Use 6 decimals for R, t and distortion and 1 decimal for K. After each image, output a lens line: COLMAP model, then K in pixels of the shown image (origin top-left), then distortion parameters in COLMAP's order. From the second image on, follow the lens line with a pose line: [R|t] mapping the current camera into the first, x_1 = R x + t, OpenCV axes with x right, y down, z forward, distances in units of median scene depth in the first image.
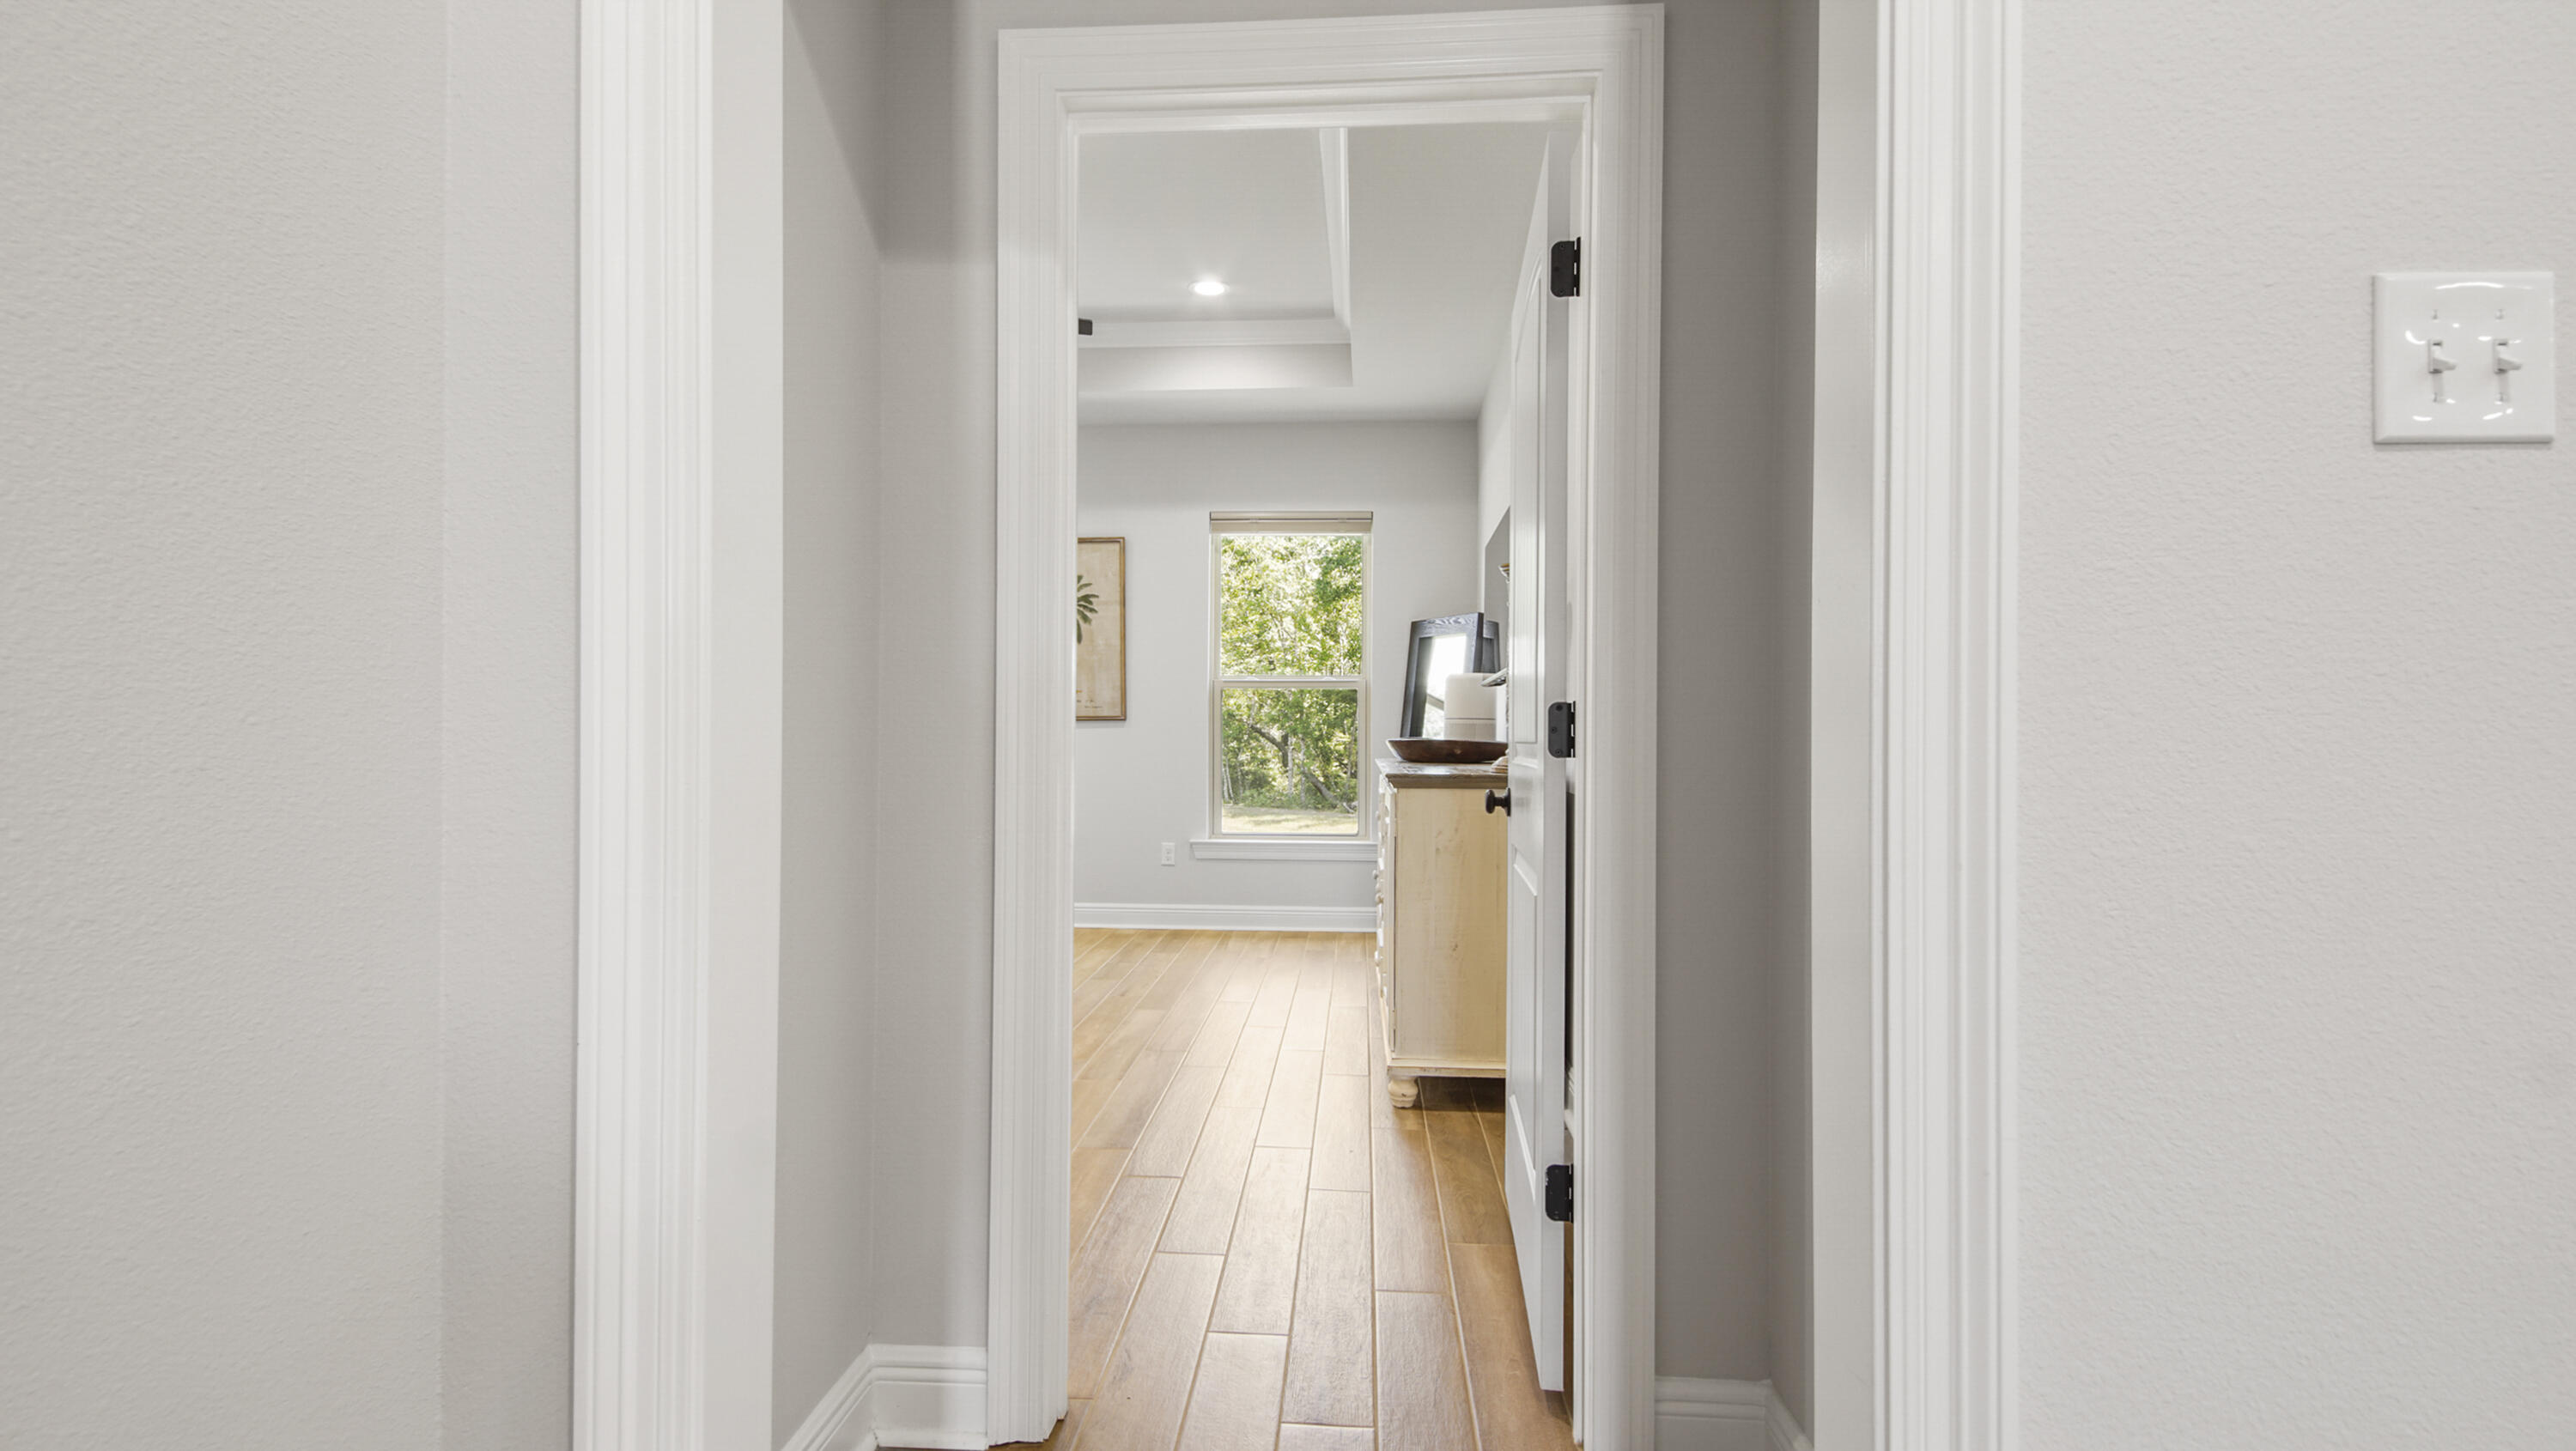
lens RADIAL K [[1160.0, 0, 1283.1], [0, 1160.0, 733.6], [0, 0, 1]] dist [0.028255, -0.016098]
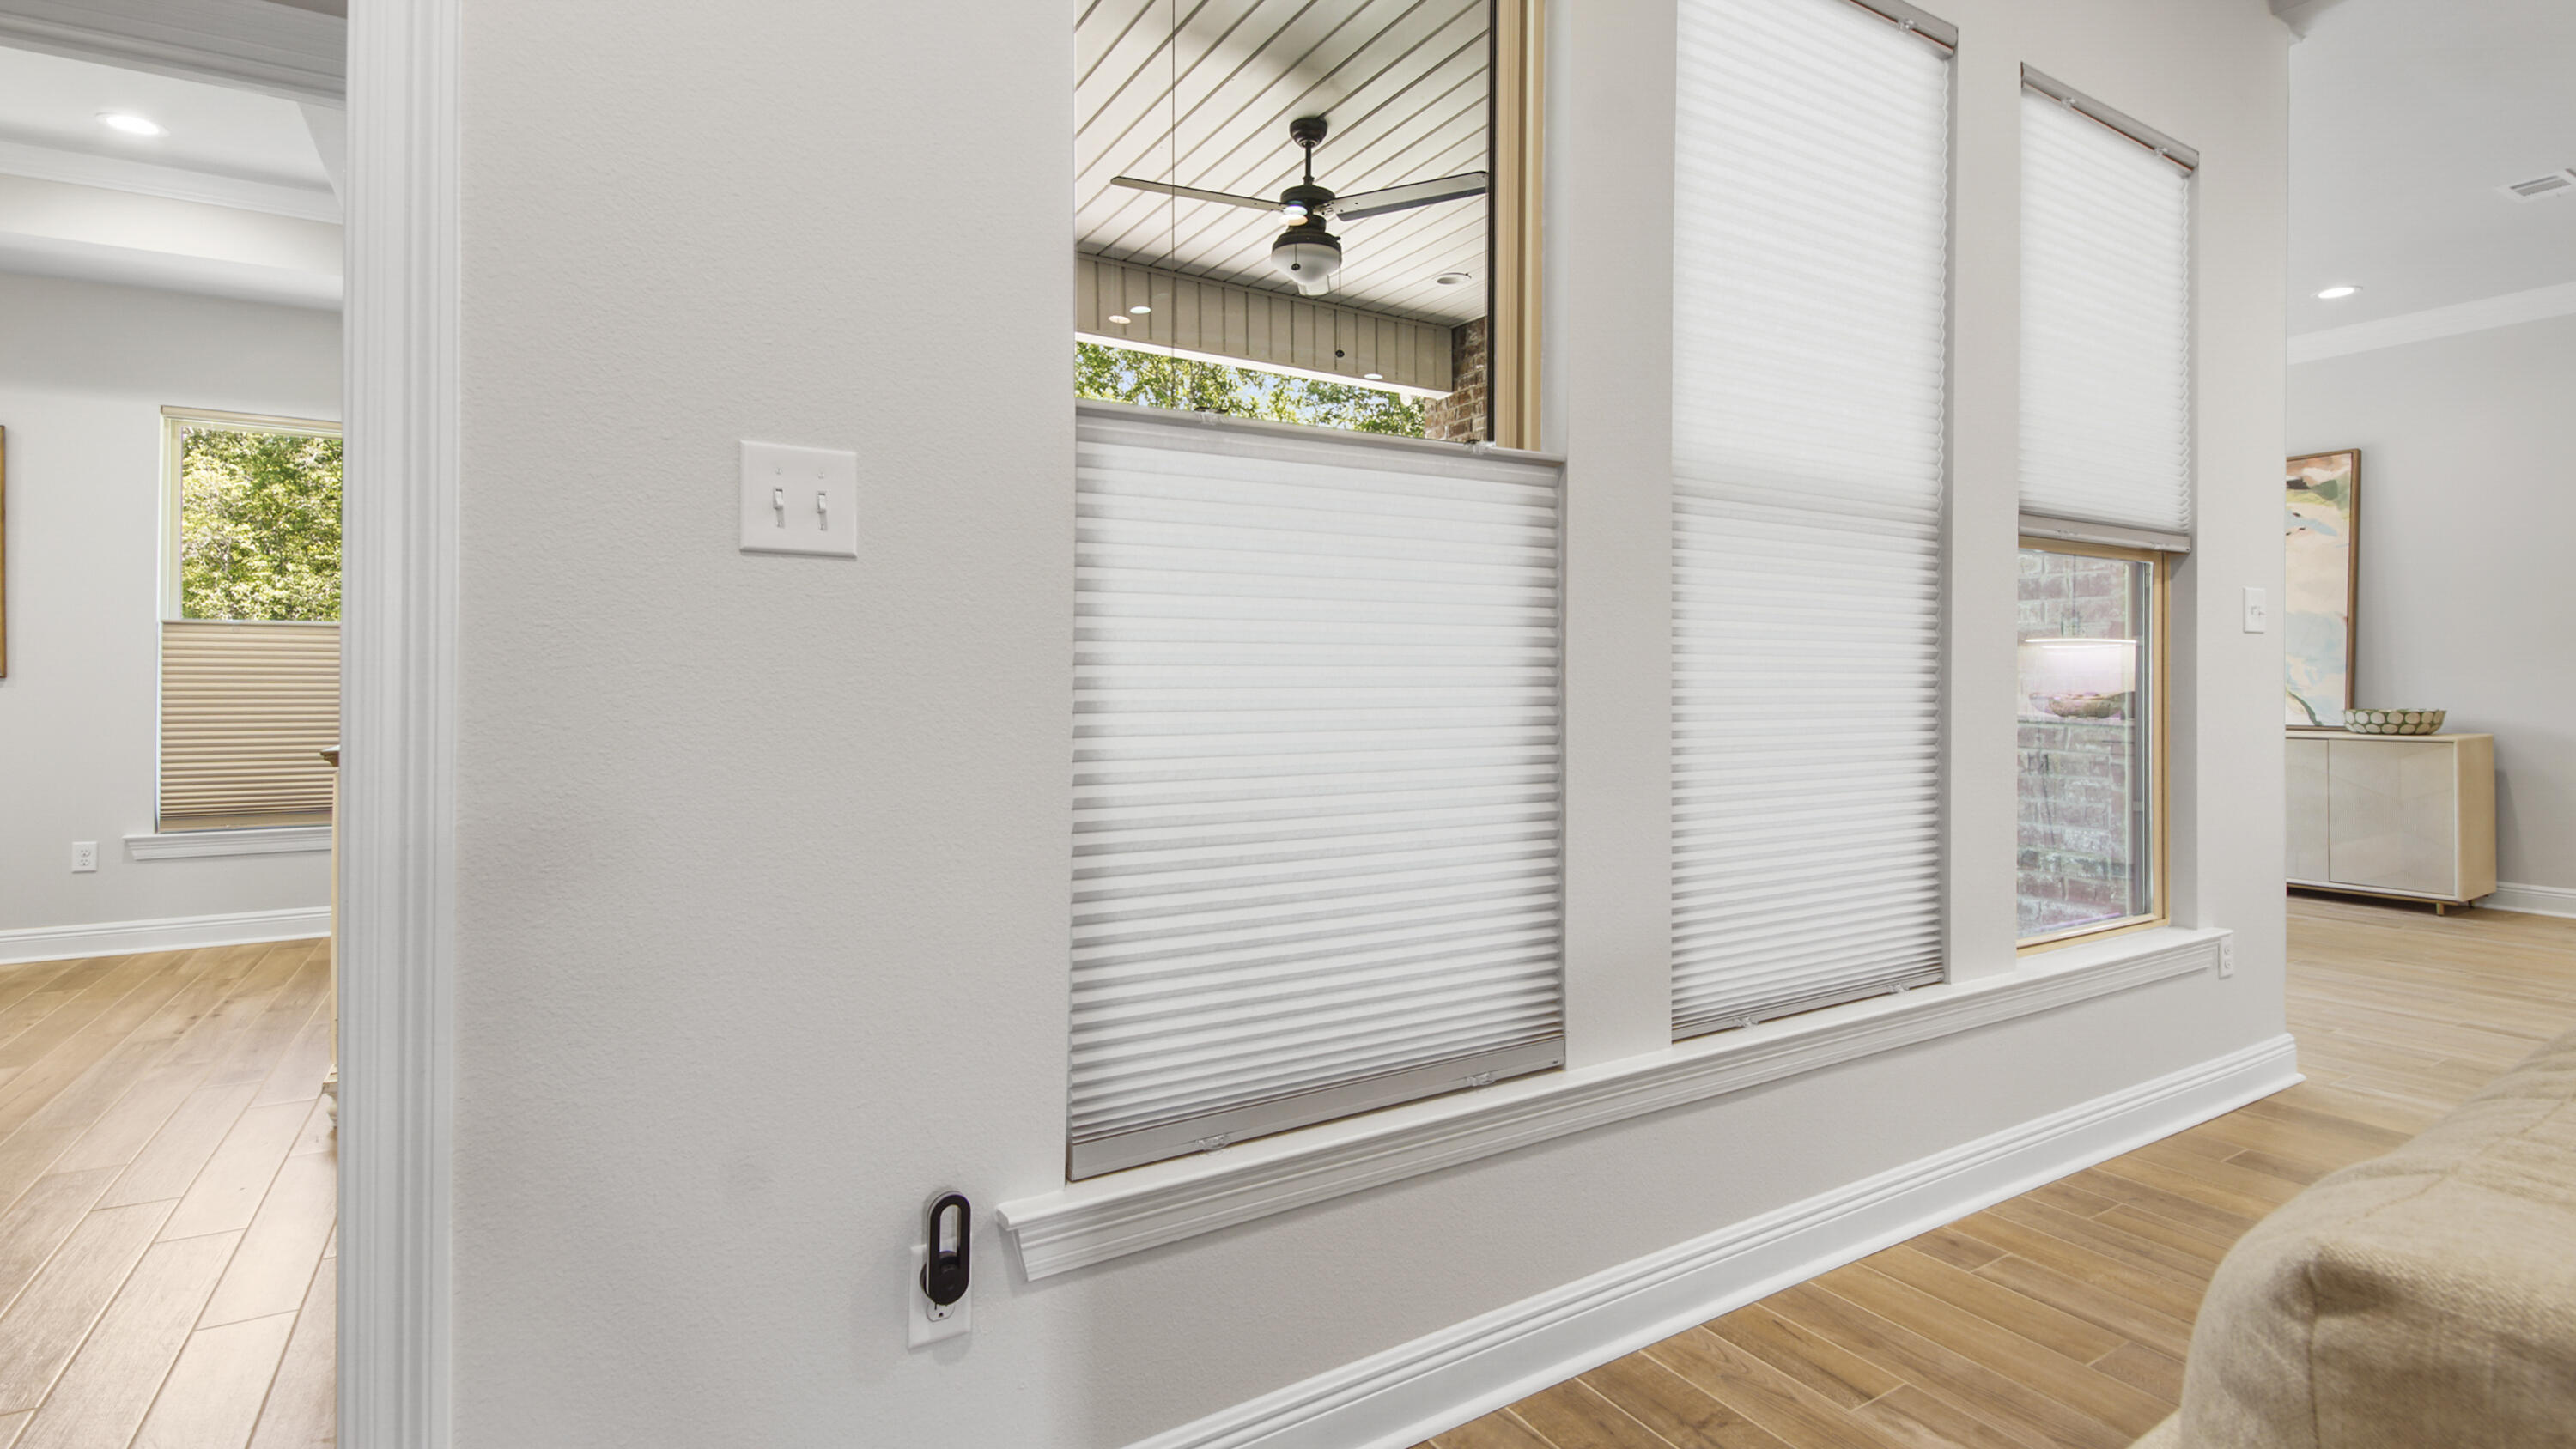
lens RADIAL K [[1256.0, 0, 1314.7], [0, 1256.0, 689.0], [0, 0, 1]] dist [0.000240, -0.001654]
pose [[0.819590, 0.004491, 0.572933, 0.085748], [-0.006631, 0.999977, 0.001647, -0.010308], [-0.572912, -0.005149, 0.819600, -0.111731]]
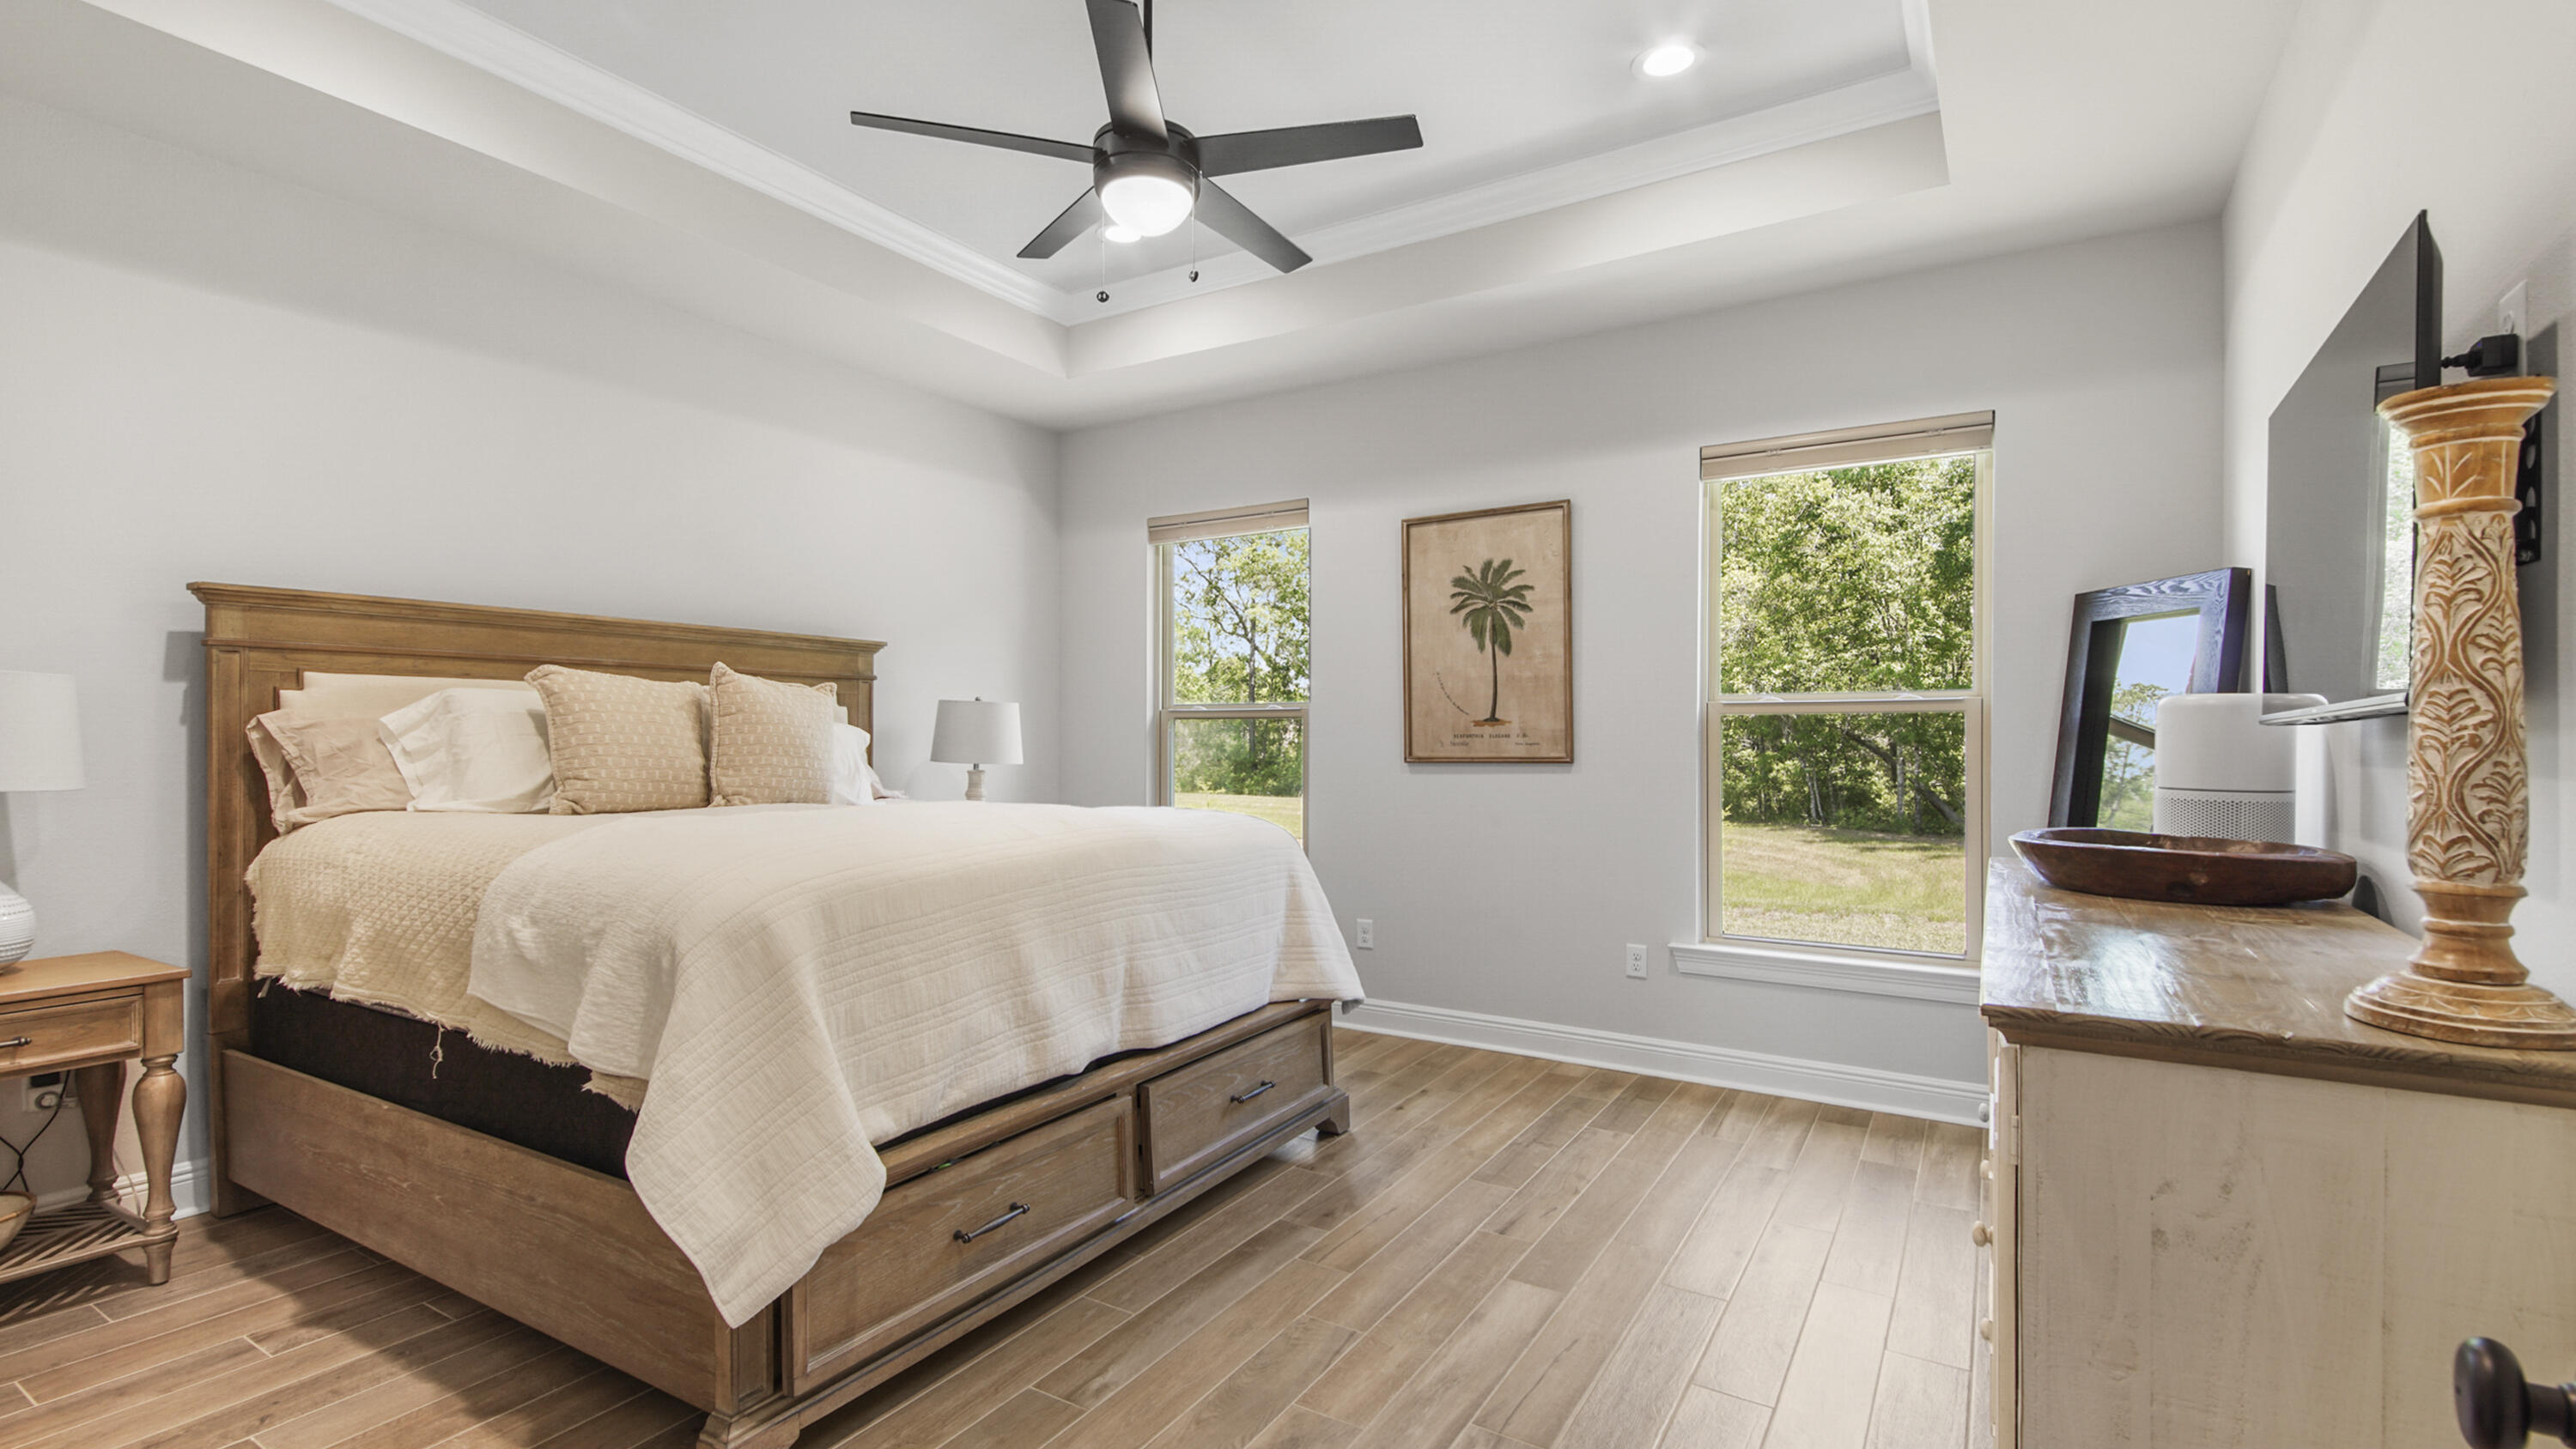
lens RADIAL K [[1159.9, 0, 1268.0], [0, 1159.9, 738.0], [0, 0, 1]] dist [0.028255, -0.016098]
pose [[0.879423, -0.002485, -0.476034, 0.035006], [0.003431, 0.999993, 0.001119, -0.027890], [0.476028, -0.002617, 0.879426, 0.301071]]
